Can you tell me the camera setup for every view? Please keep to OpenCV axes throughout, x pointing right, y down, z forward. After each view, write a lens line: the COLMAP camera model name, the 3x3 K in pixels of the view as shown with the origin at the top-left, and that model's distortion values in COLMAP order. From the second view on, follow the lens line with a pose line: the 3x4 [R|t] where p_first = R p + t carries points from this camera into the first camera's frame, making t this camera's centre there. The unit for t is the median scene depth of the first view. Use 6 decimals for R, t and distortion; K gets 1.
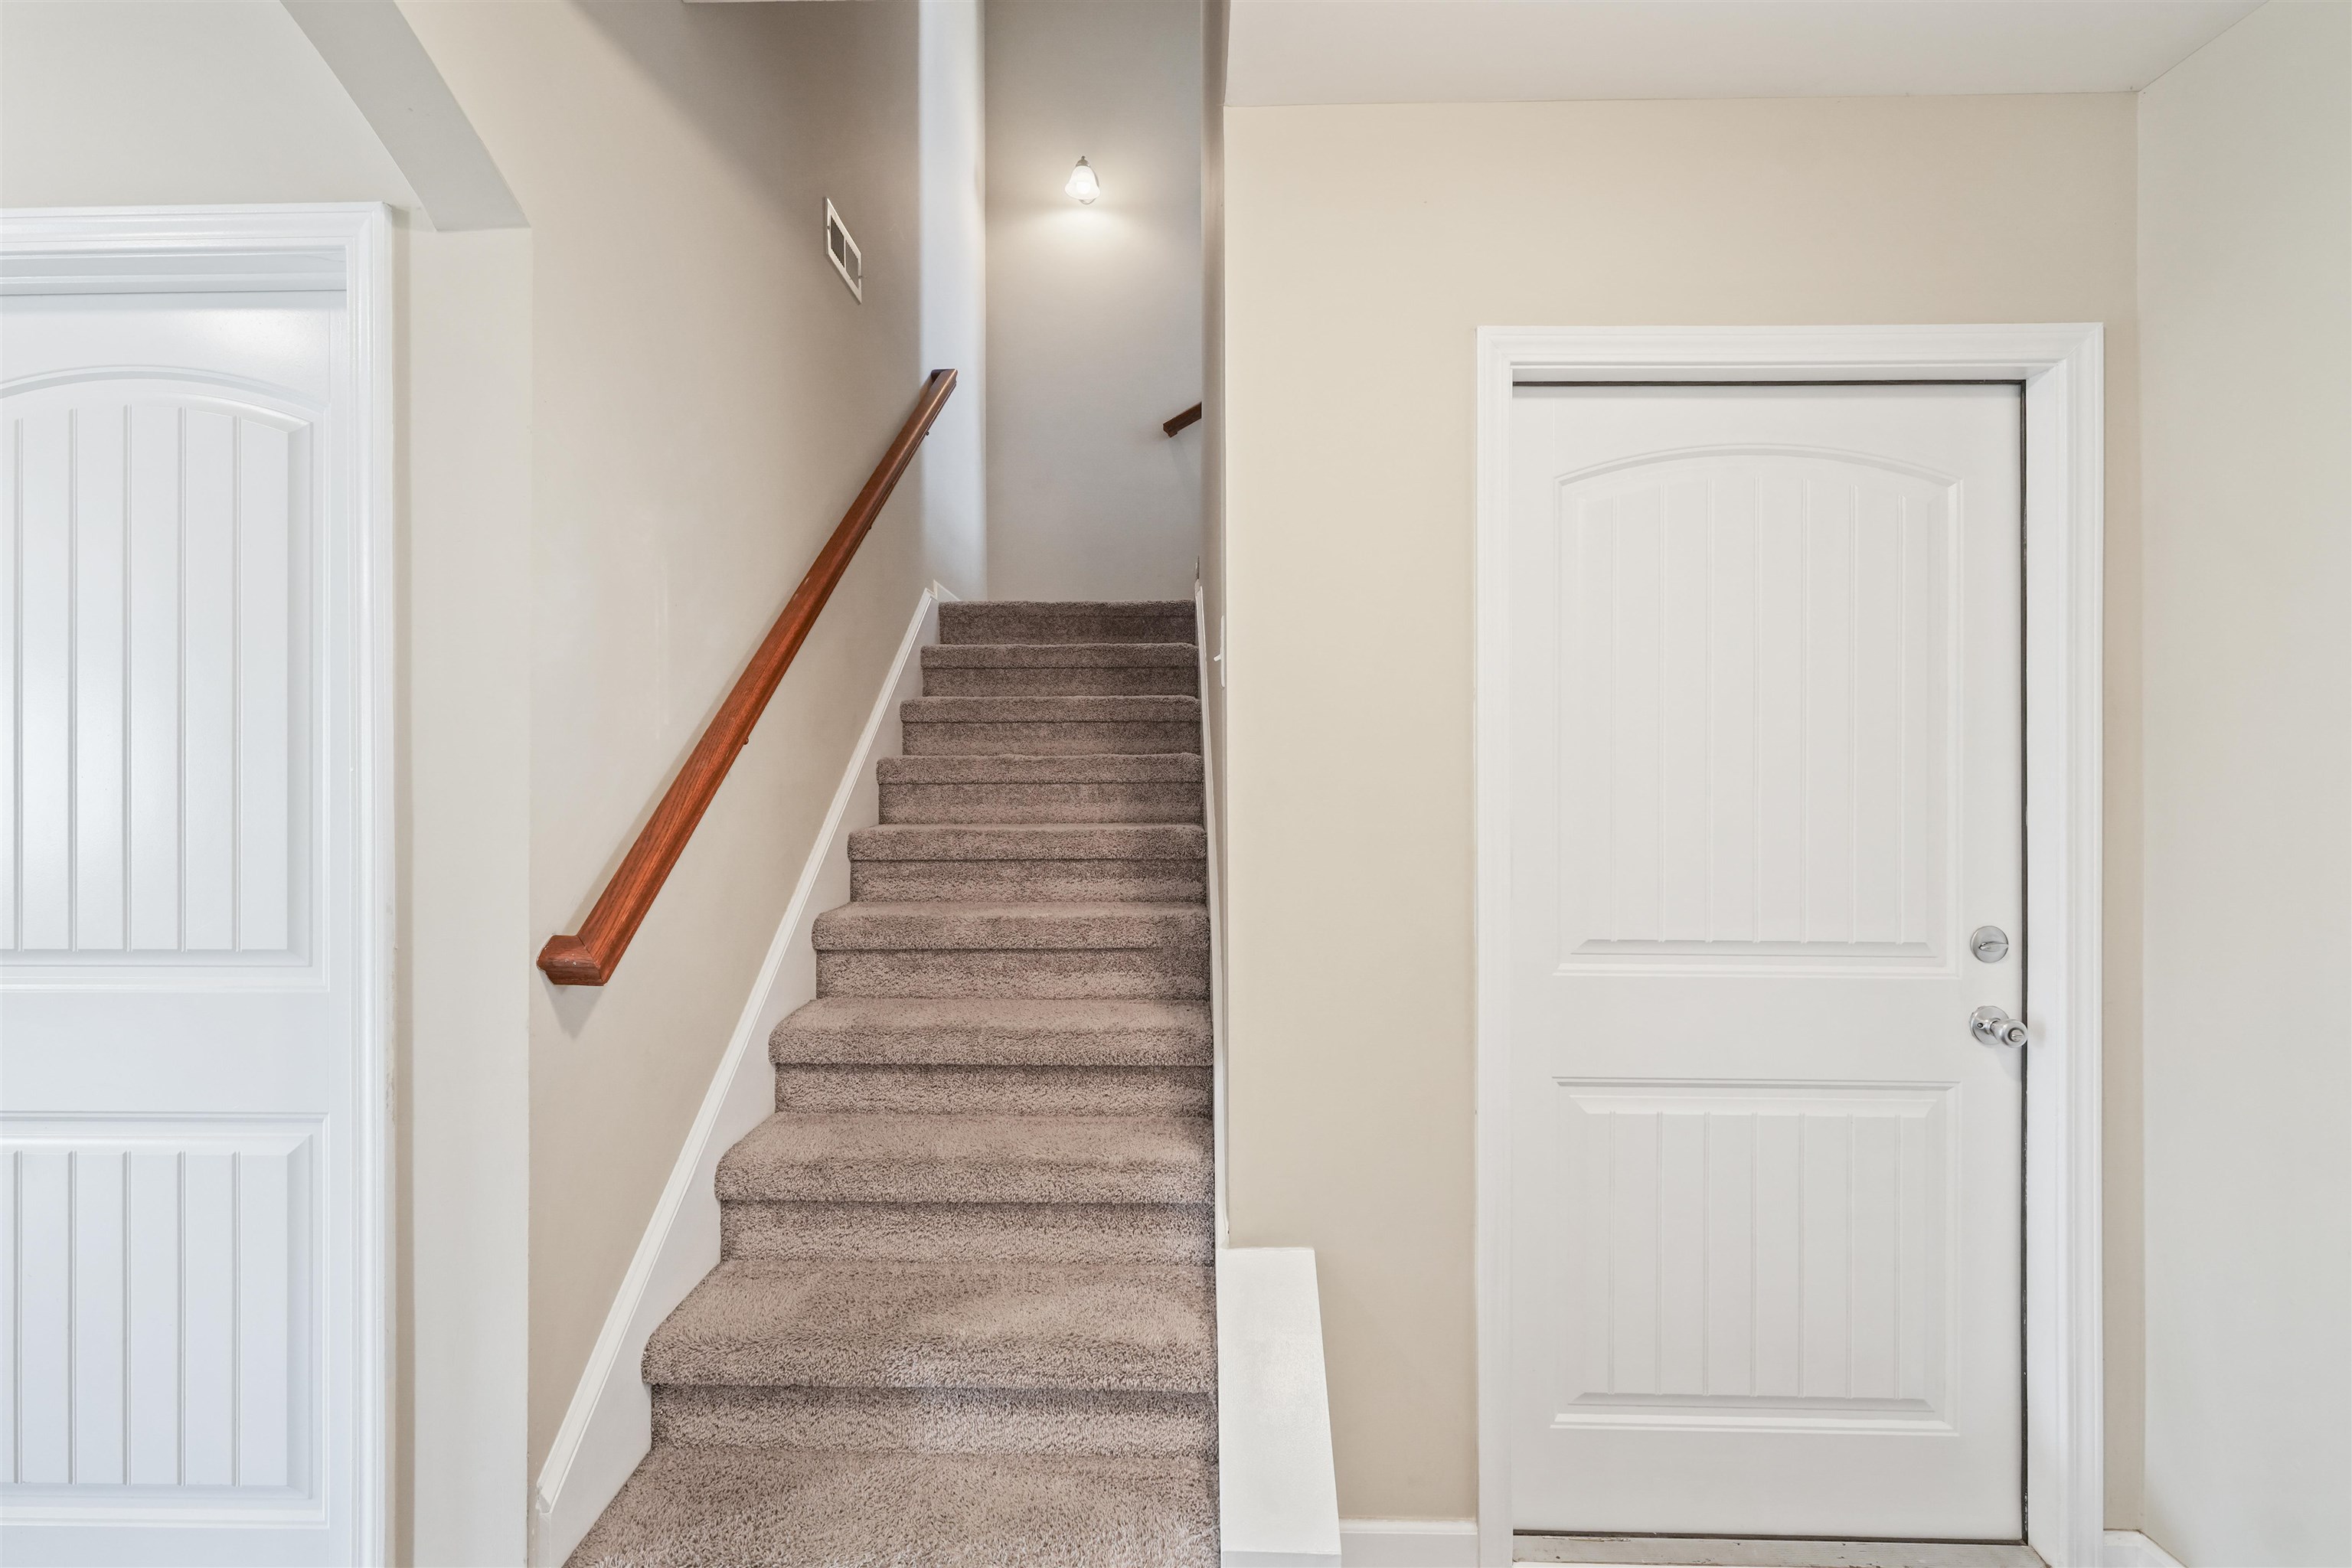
lens RADIAL K [[1041.2, 0, 1163.7], [0, 1041.2, 785.9], [0, 0, 1]] dist [0.002155, 0.002137]
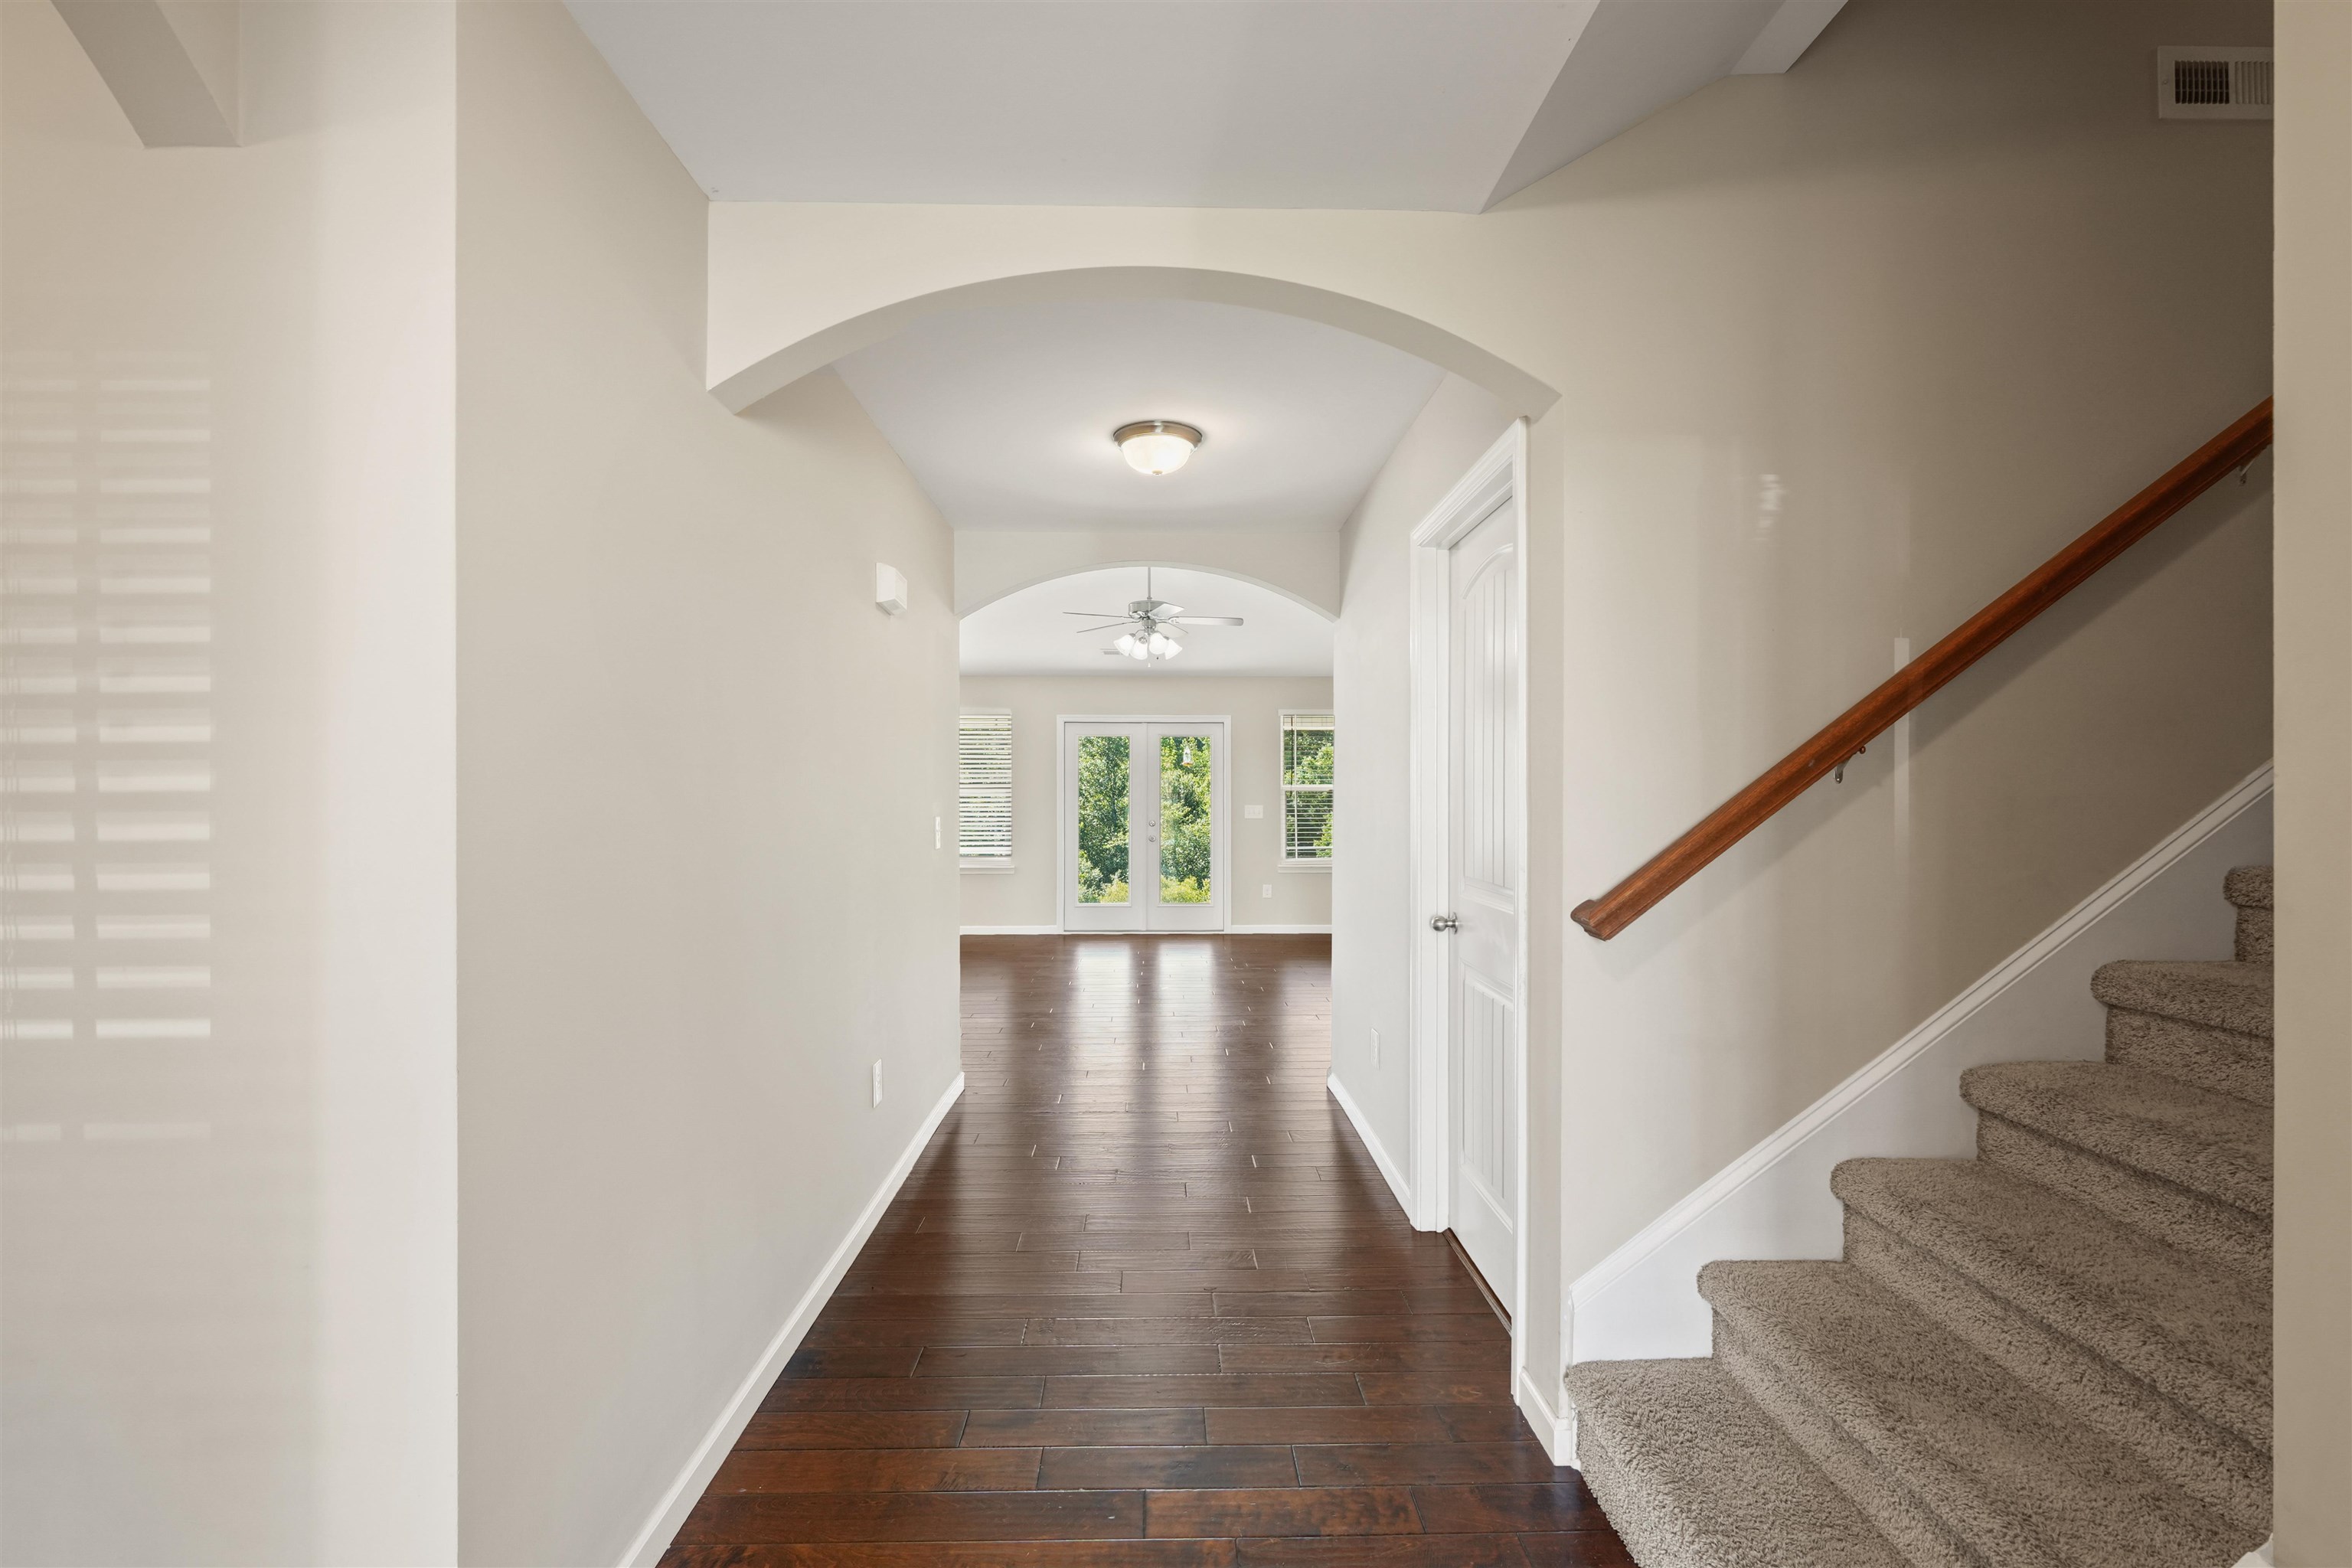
lens RADIAL K [[1041.2, 0, 1163.6], [0, 1041.2, 788.1], [0, 0, 1]] dist [0.002155, 0.002137]
pose [[0.009168, -0.006890, -0.999934, 0.527395], [-0.017963, 0.999814, -0.007054, 0.009215], [0.999797, 0.018026, 0.009043, 0.278063]]
